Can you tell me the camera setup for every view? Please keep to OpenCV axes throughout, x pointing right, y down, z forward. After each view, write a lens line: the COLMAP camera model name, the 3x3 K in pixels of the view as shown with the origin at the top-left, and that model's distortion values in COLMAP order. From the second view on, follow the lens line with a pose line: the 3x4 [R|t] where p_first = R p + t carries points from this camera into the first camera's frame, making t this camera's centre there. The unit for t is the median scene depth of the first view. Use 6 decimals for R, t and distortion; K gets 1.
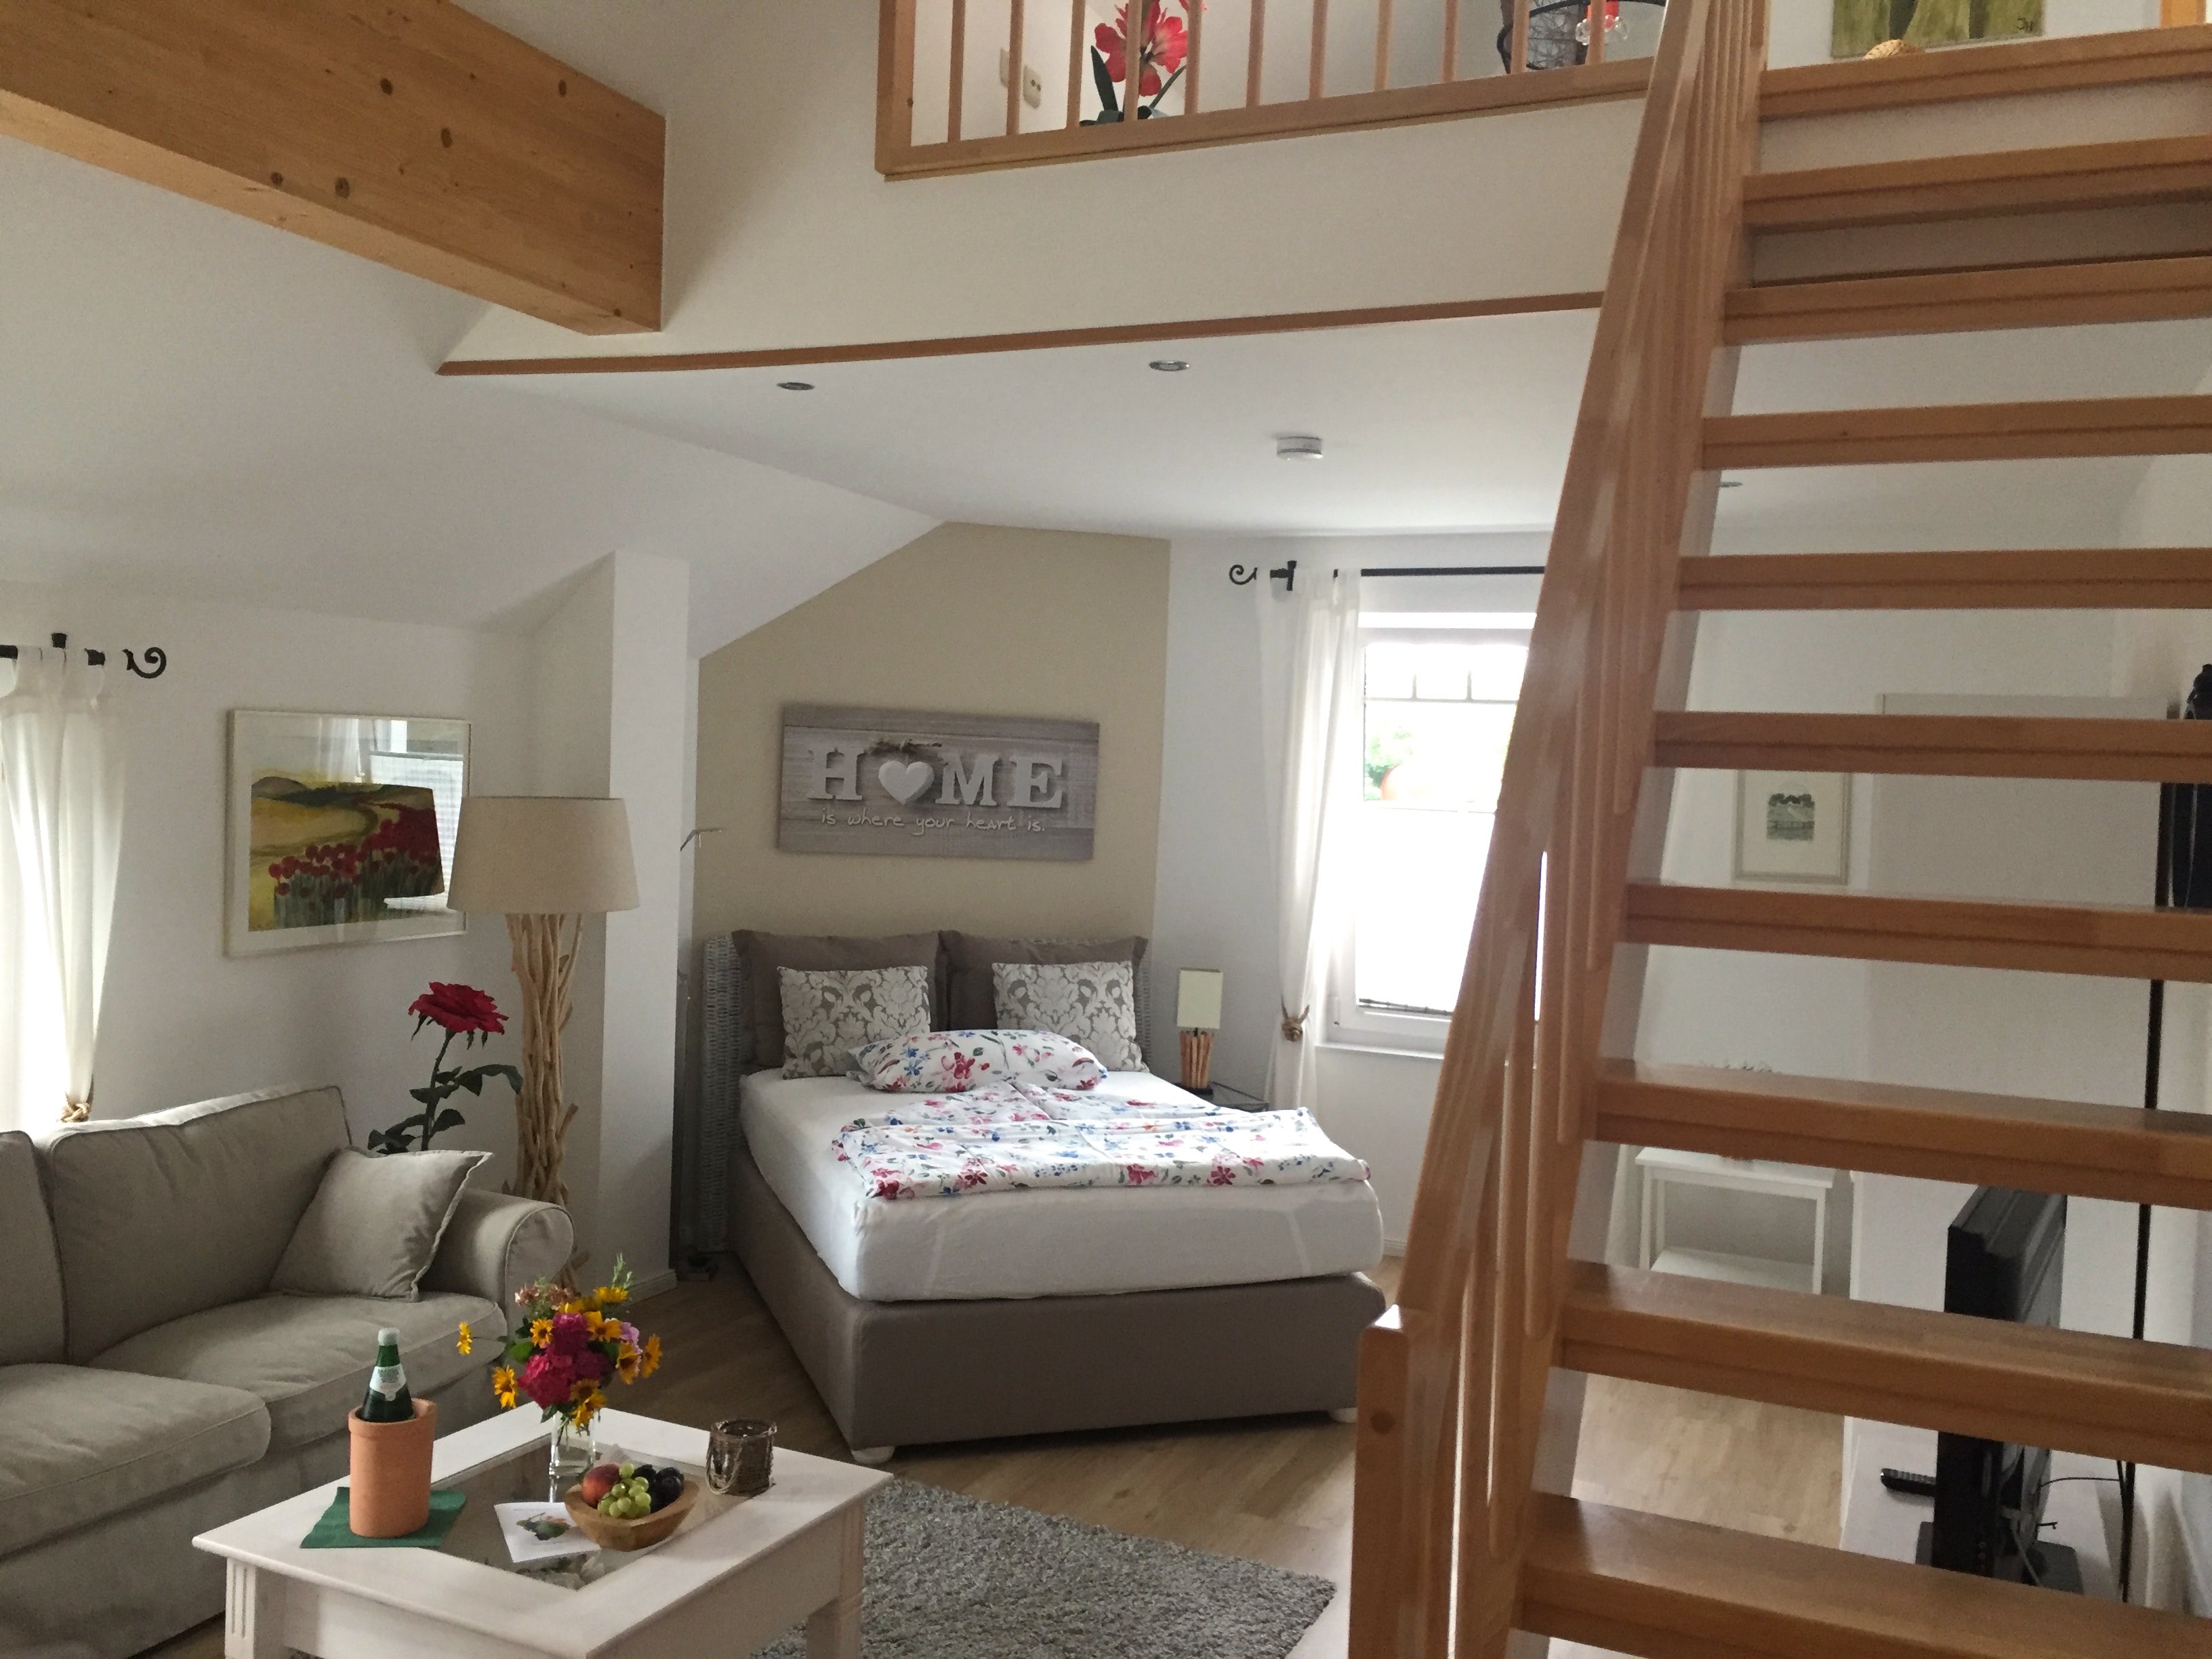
lens RADIAL K [[1917.0, 0, 1106.0], [0, 1917.0, 829.5], [0, 0, 1]] dist [0.144847, 0.006912]
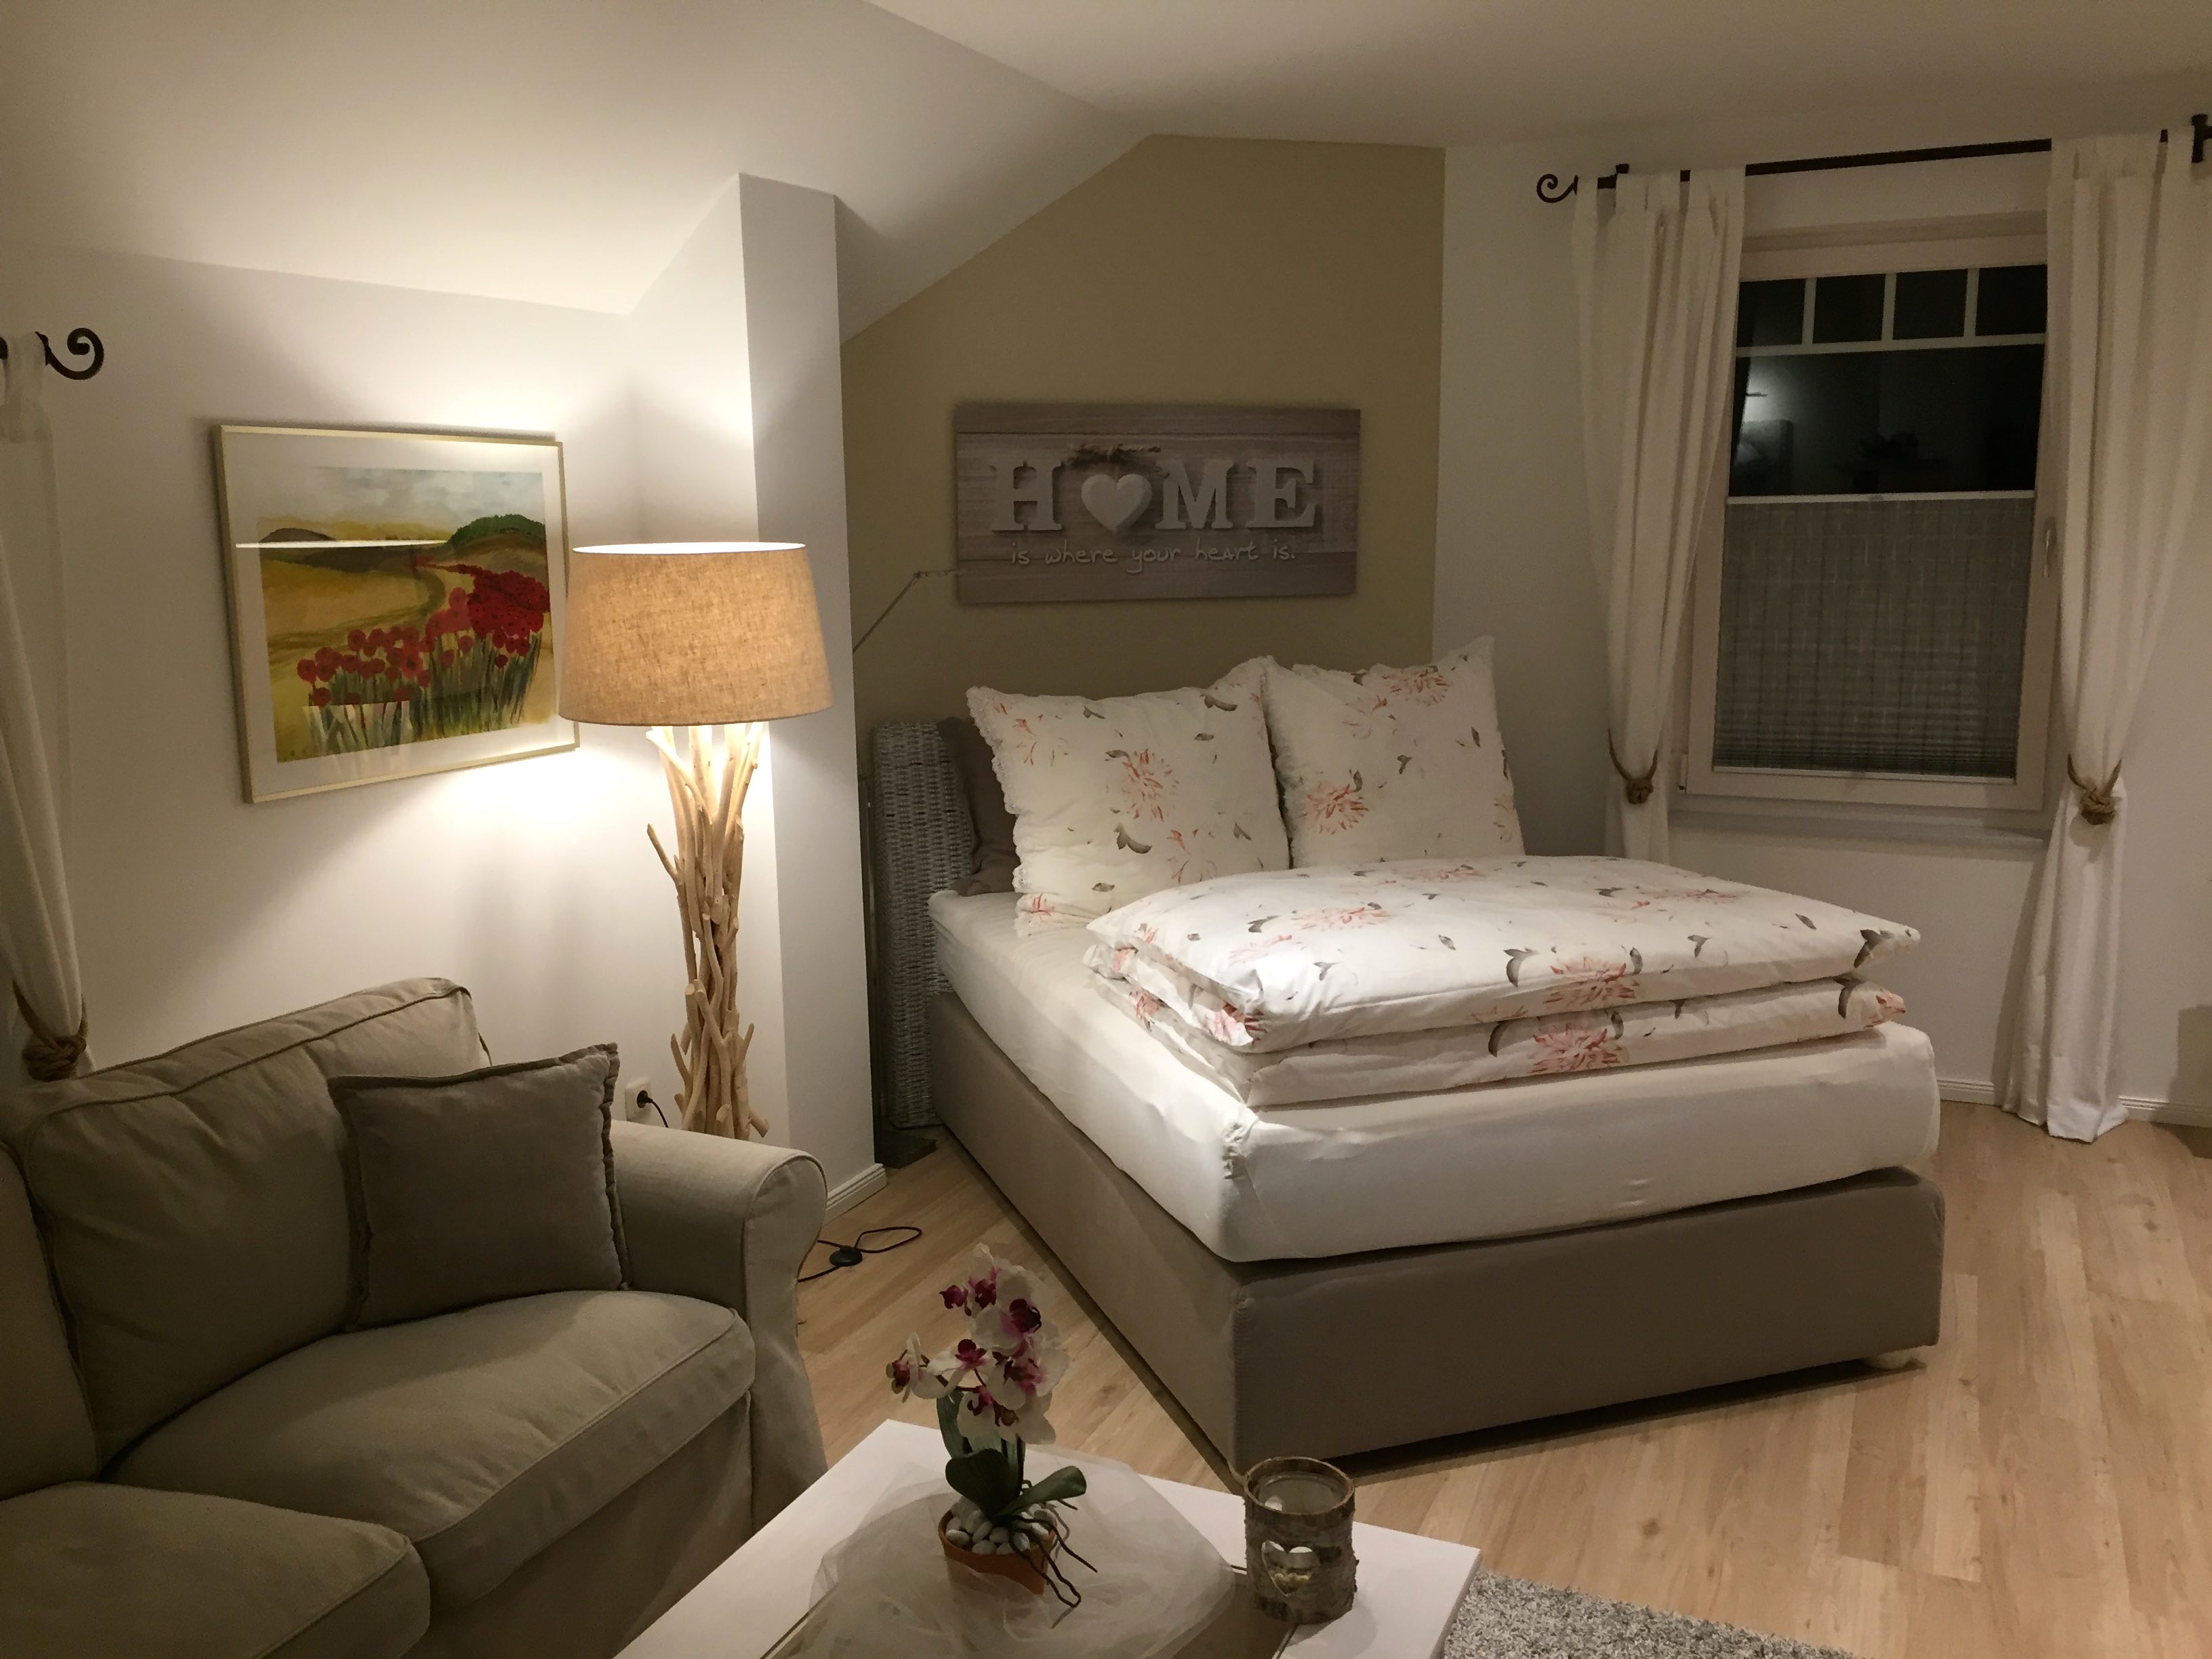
lens RADIAL K [[1865.3, 0, 1106.0], [0, 1865.3, 829.5], [0, 0, 1]] dist [0.019614, 0.164595]
pose [[0.998446, -0.055315, 0.006721, -0.122006], [0.053792, 0.988303, 0.142702, -0.002906], [-0.014536, -0.142119, 0.989743, 0.269840]]
